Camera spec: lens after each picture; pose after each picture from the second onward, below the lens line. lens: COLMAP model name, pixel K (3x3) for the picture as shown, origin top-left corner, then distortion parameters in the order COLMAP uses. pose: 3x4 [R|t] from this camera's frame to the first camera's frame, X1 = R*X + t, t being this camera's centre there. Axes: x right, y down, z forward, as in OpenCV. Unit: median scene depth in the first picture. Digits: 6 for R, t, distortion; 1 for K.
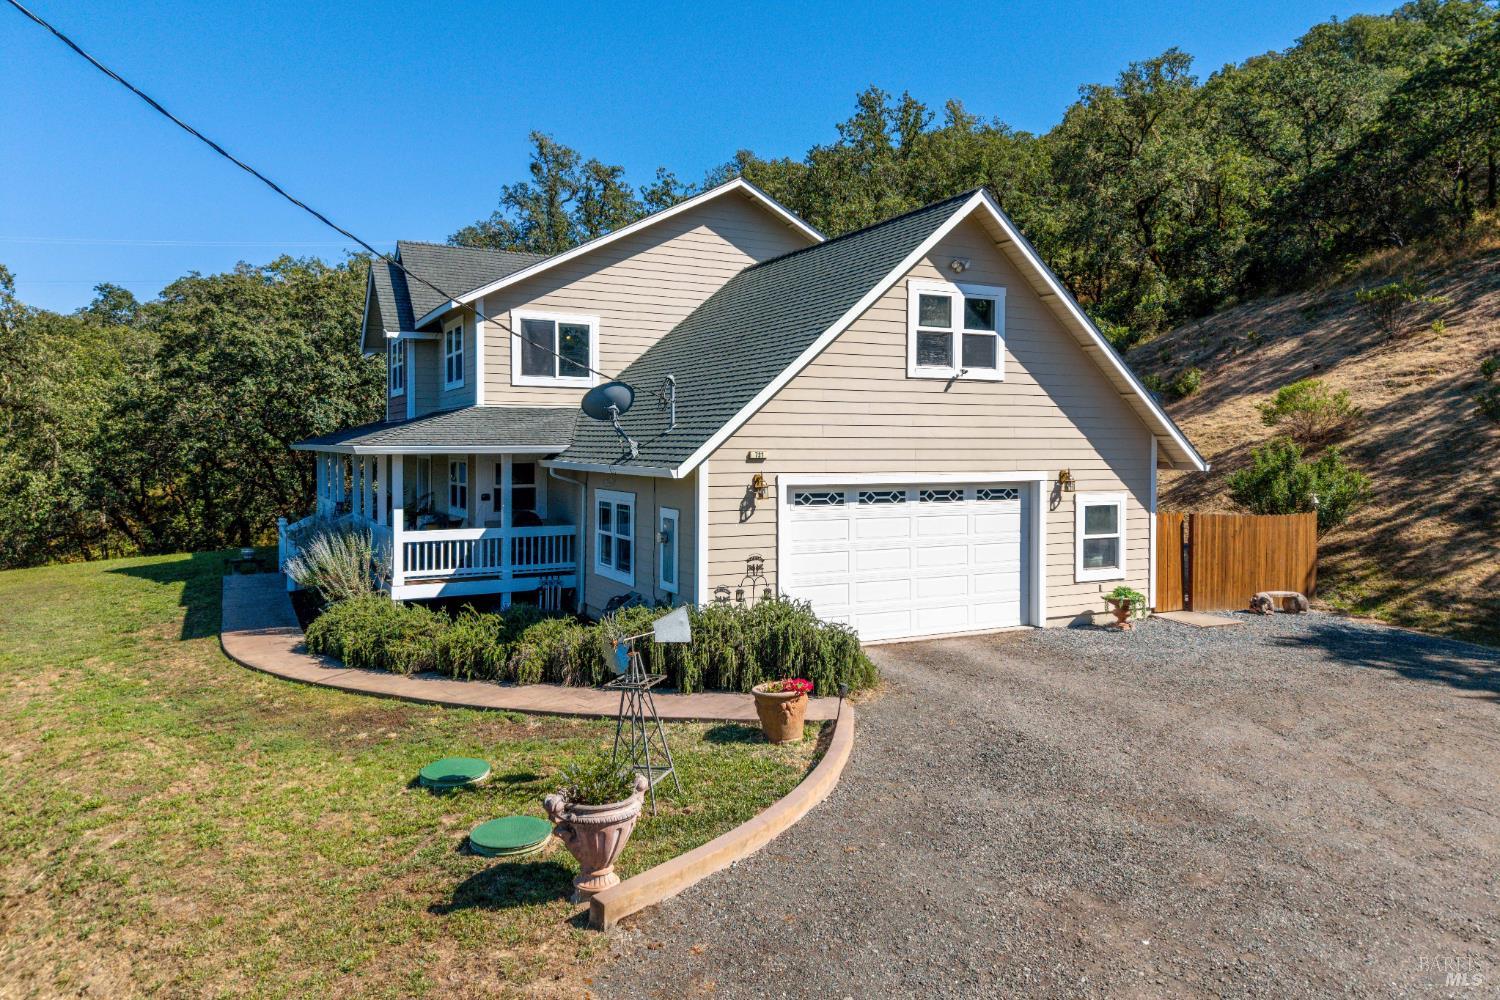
lens RADIAL K [[984.5, 0, 738.5], [0, 984.5, 467.7], [0, 0, 1]] dist [0.077950, -0.004012]
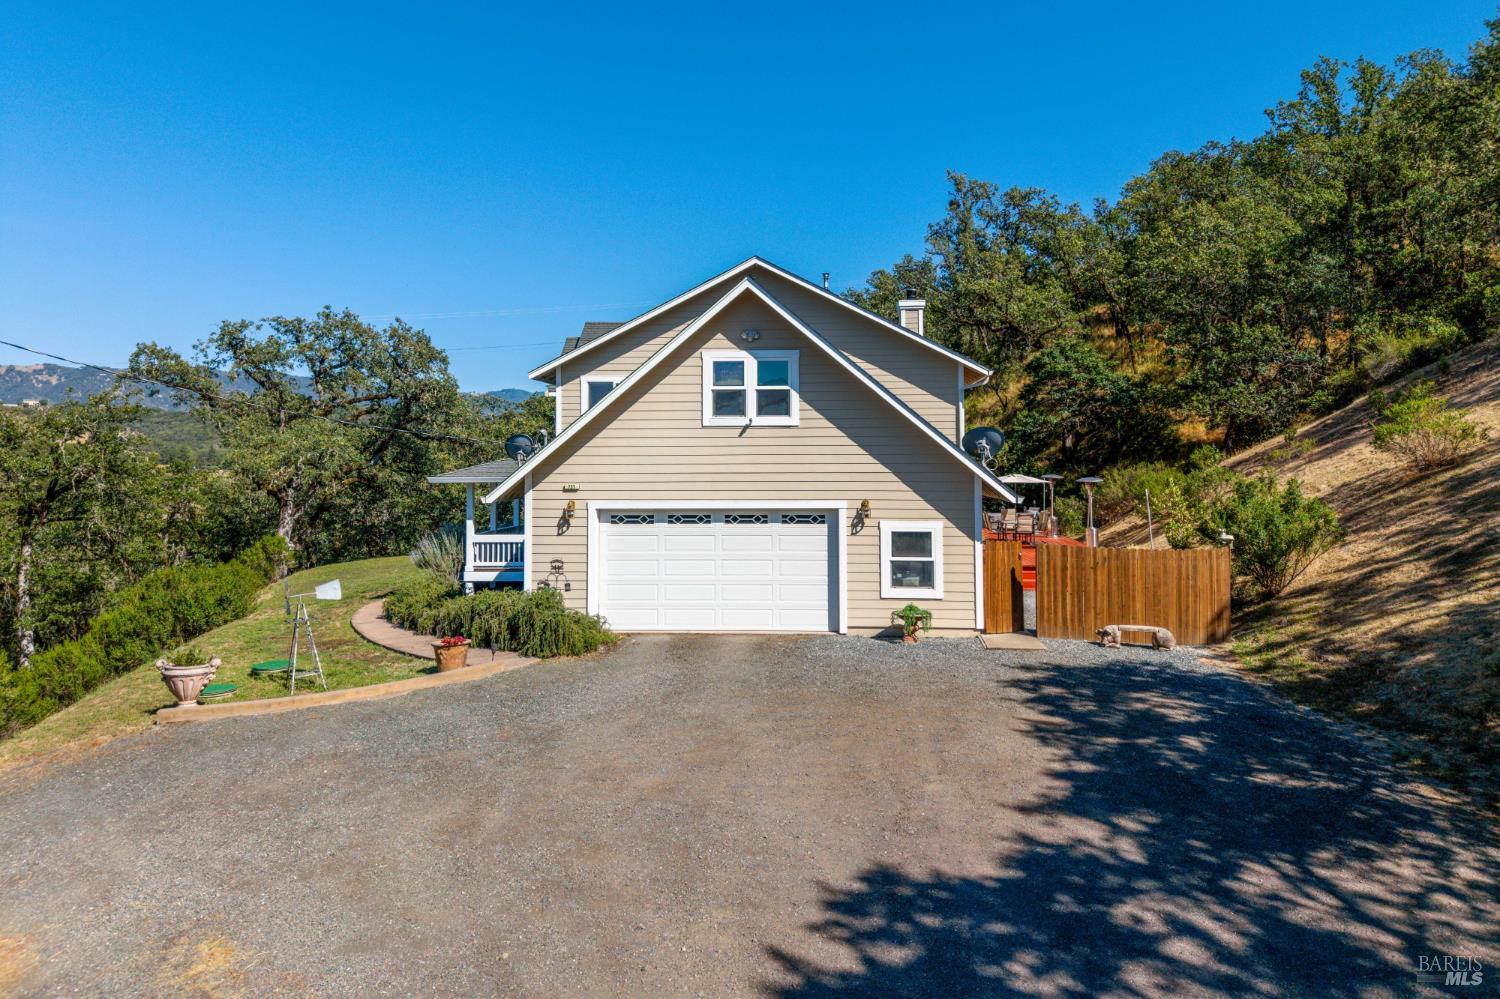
lens RADIAL K [[984.5, 0, 760.1], [0, 984.5, 411.7], [0, 0, 1]] dist [0.077950, -0.004012]
pose [[0.860331, -0.028980, -0.508911, 0.817476], [-0.006244, 0.997709, -0.067370, -0.022350], [0.509697, 0.061138, 0.858179, -0.063241]]
